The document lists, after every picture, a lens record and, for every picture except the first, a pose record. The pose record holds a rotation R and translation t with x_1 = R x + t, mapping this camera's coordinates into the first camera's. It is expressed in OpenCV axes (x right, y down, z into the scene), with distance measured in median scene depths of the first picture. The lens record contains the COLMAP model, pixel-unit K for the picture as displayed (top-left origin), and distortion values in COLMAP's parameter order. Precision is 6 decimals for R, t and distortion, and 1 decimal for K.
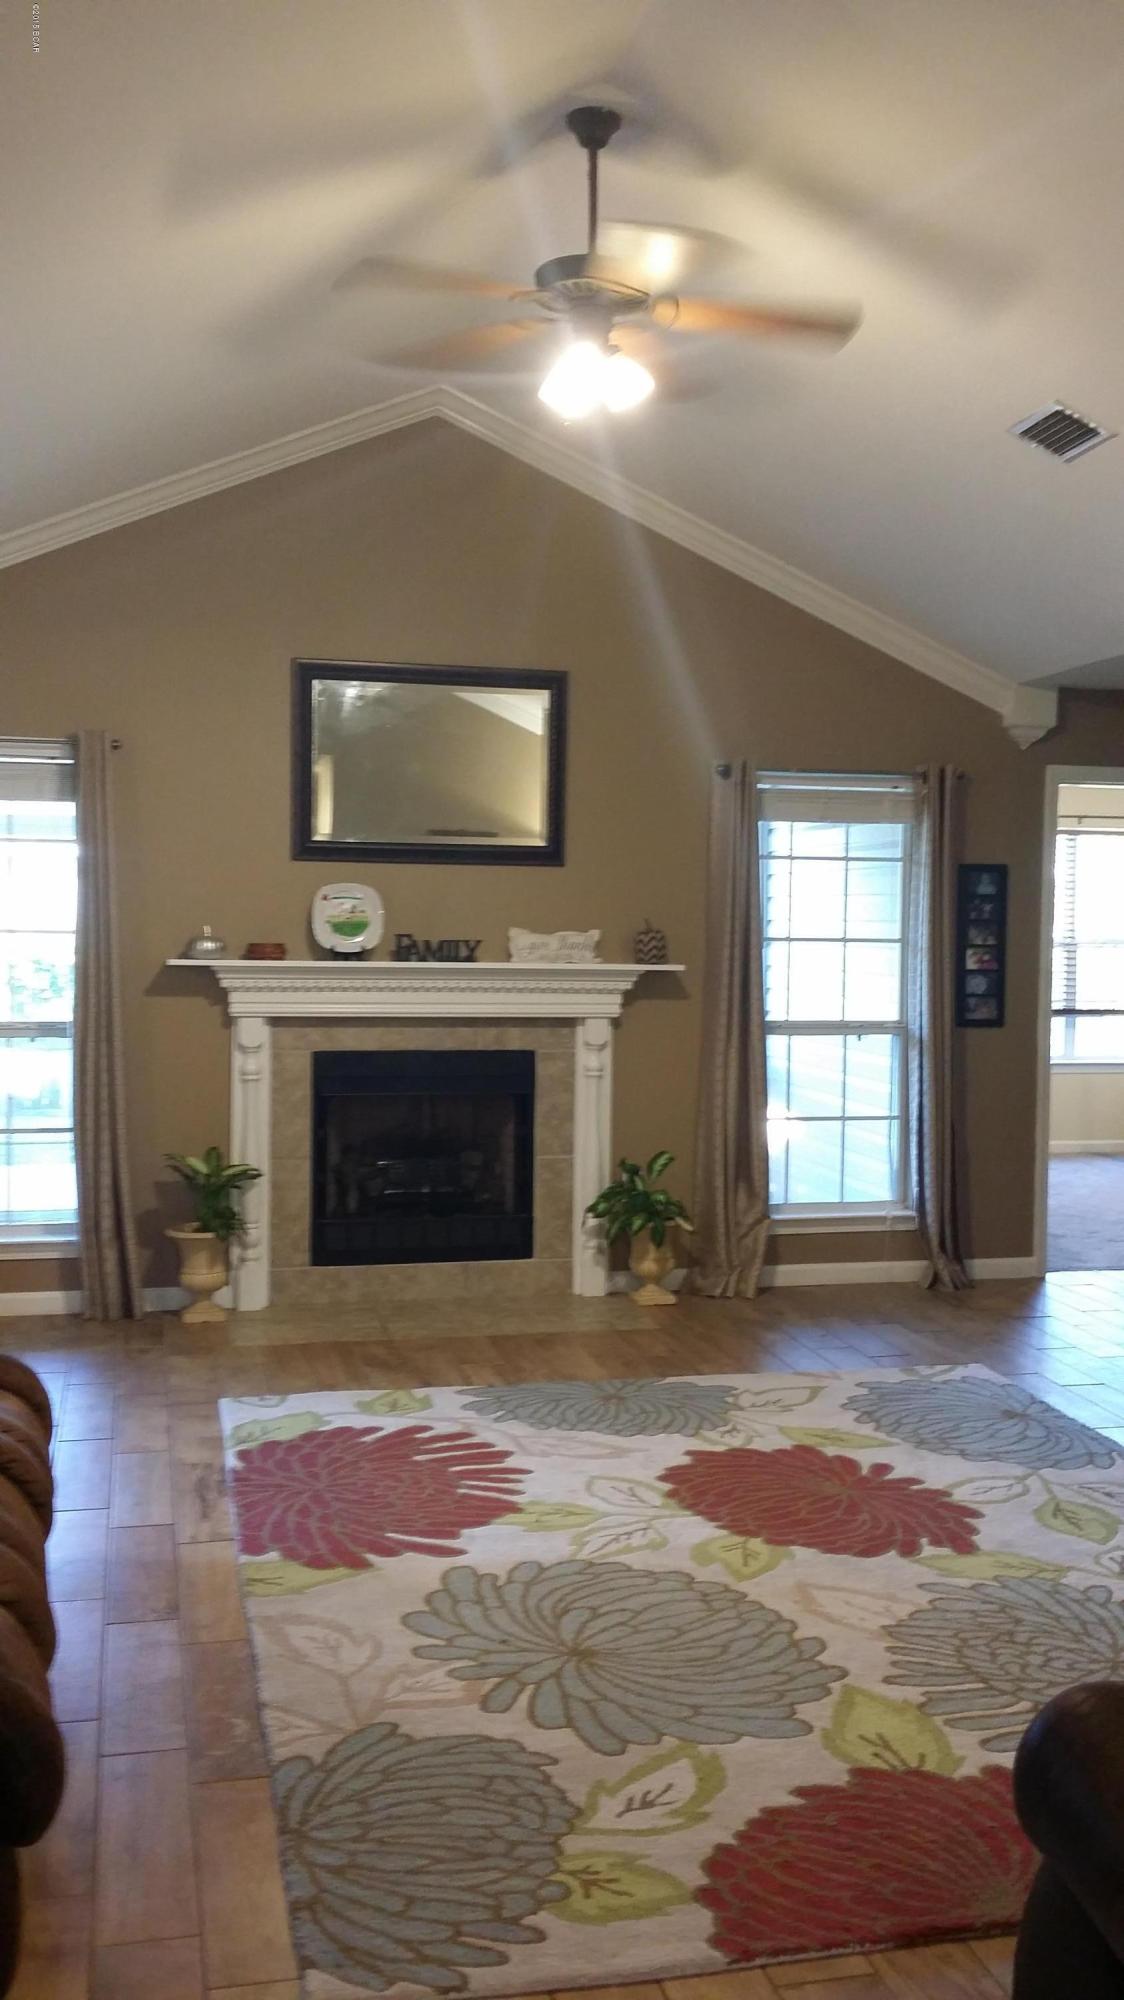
lens RADIAL K [[1780.2, 0, 562.0], [0, 1780.2, 1000.0], [0, 0, 1]] dist [0.101122, -0.234763]
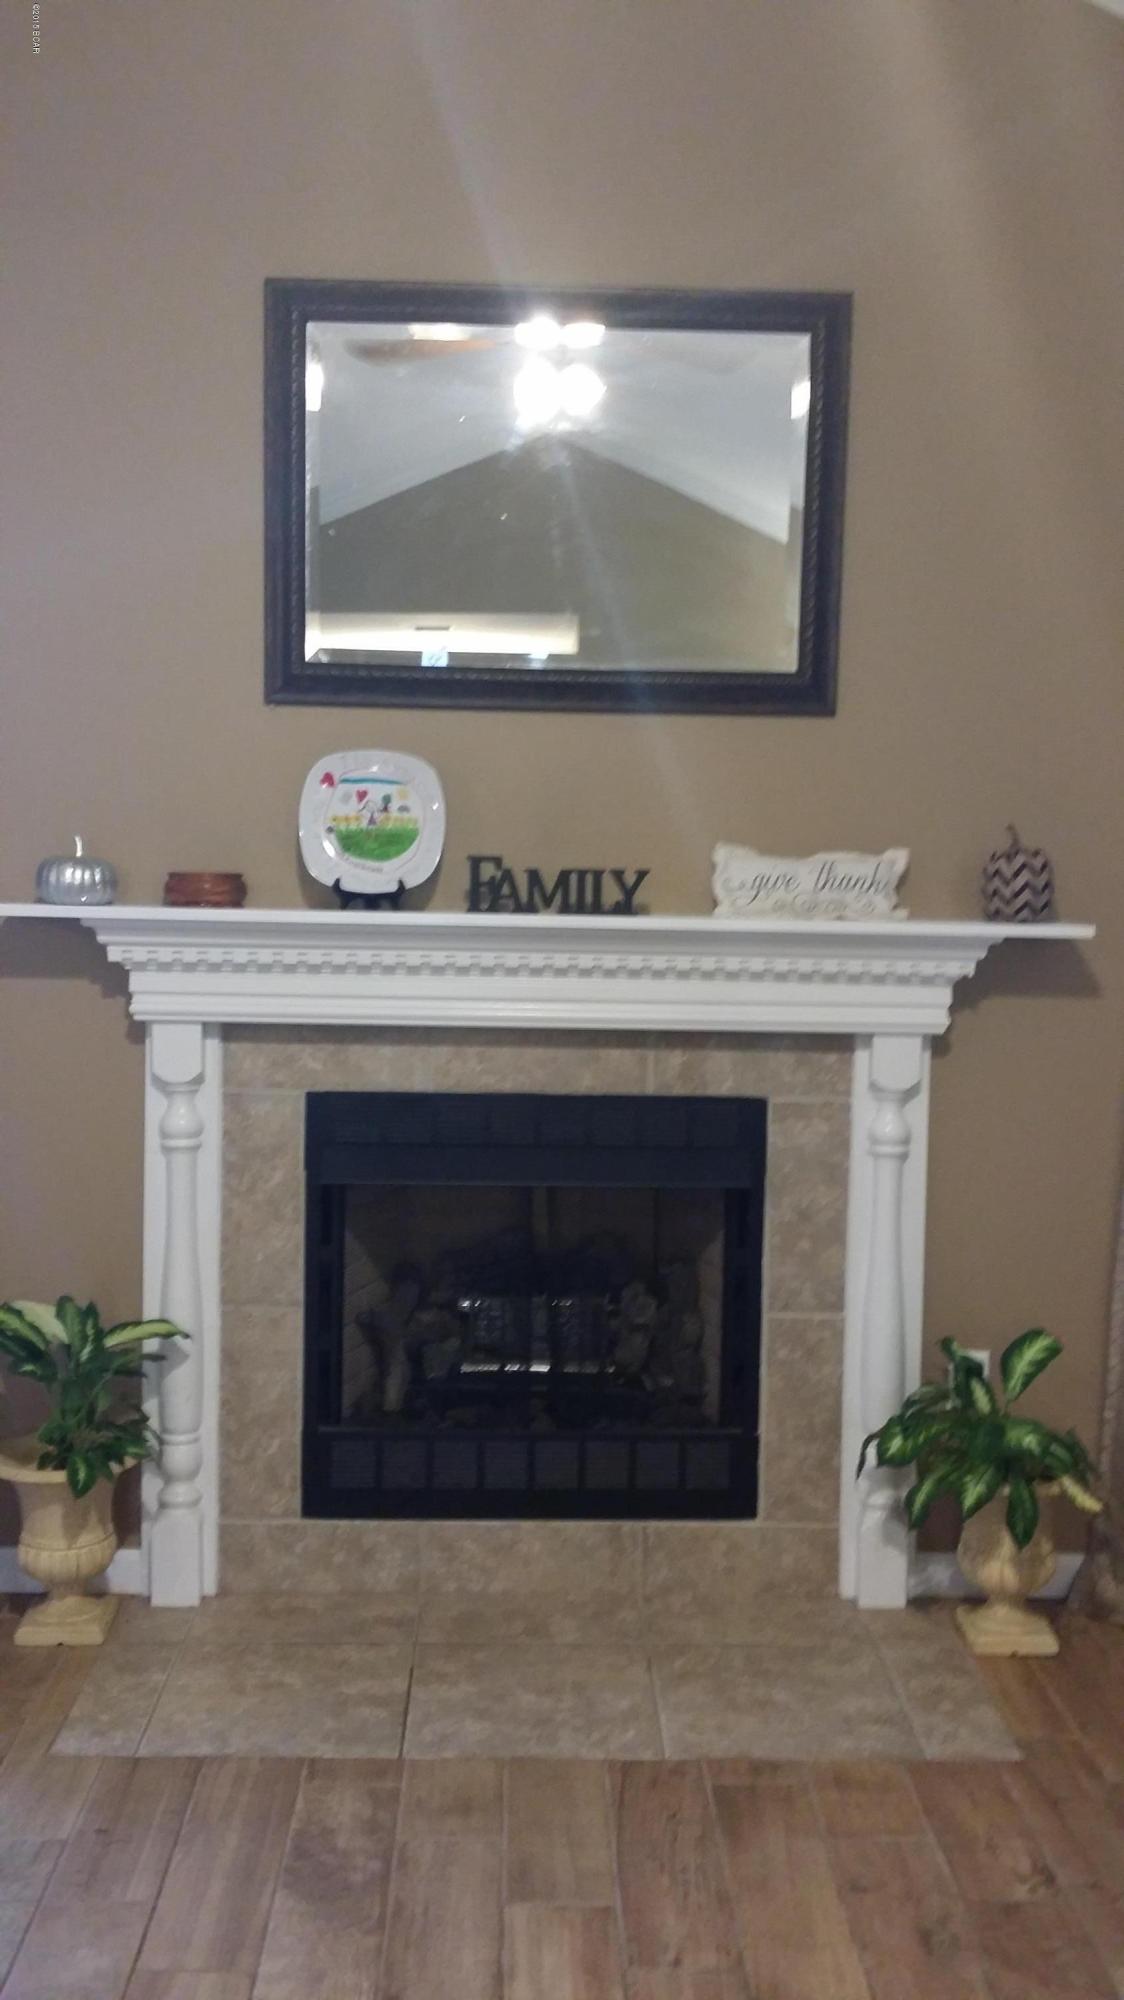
lens RADIAL K [[1780.2, 0, 562.0], [0, 1780.2, 1000.0], [0, 0, 1]] dist [0.101122, -0.234763]
pose [[0.977817, 0.023428, -0.208149, 0.031719], [-0.014375, 0.998888, 0.044899, -0.019718], [0.208969, -0.040911, 0.977066, 0.525829]]
